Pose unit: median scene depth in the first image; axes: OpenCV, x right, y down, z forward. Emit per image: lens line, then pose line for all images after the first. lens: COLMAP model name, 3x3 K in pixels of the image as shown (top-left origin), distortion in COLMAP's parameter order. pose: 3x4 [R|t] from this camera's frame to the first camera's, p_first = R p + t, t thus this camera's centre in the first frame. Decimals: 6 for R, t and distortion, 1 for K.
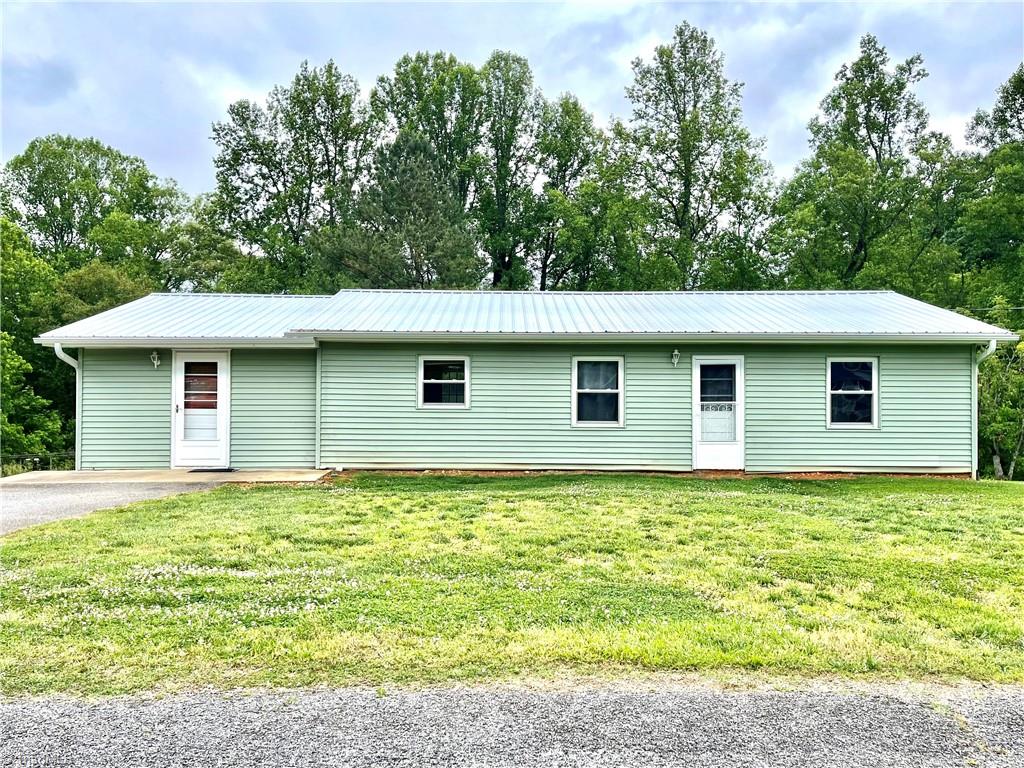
lens RADIAL K [[799.9, 0, 539.7], [0, 799.9, 383.4], [0, 0, 1]] dist [0.062076, -0.067471]
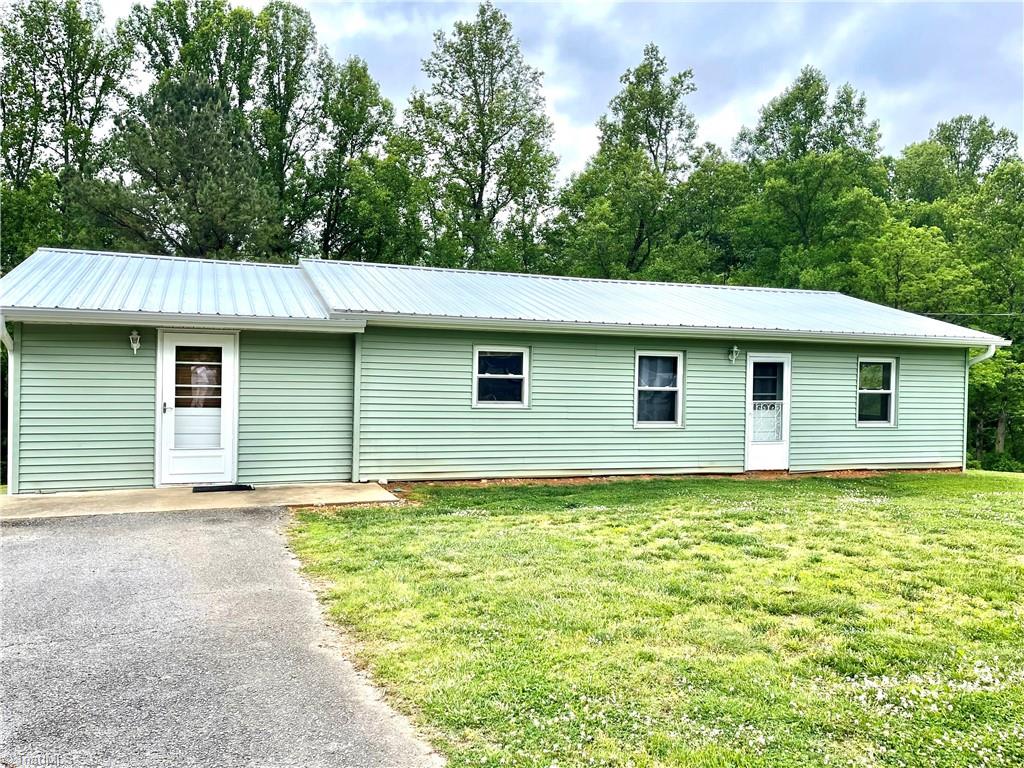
lens RADIAL K [[799.9, 0, 539.7], [0, 799.9, 383.4], [0, 0, 1]] dist [0.062076, -0.067471]
pose [[0.943722, 0.010572, 0.330570, -0.360748], [-0.018102, 0.999642, 0.019707, -0.012207], [-0.330243, -0.024582, 0.943576, 0.172097]]
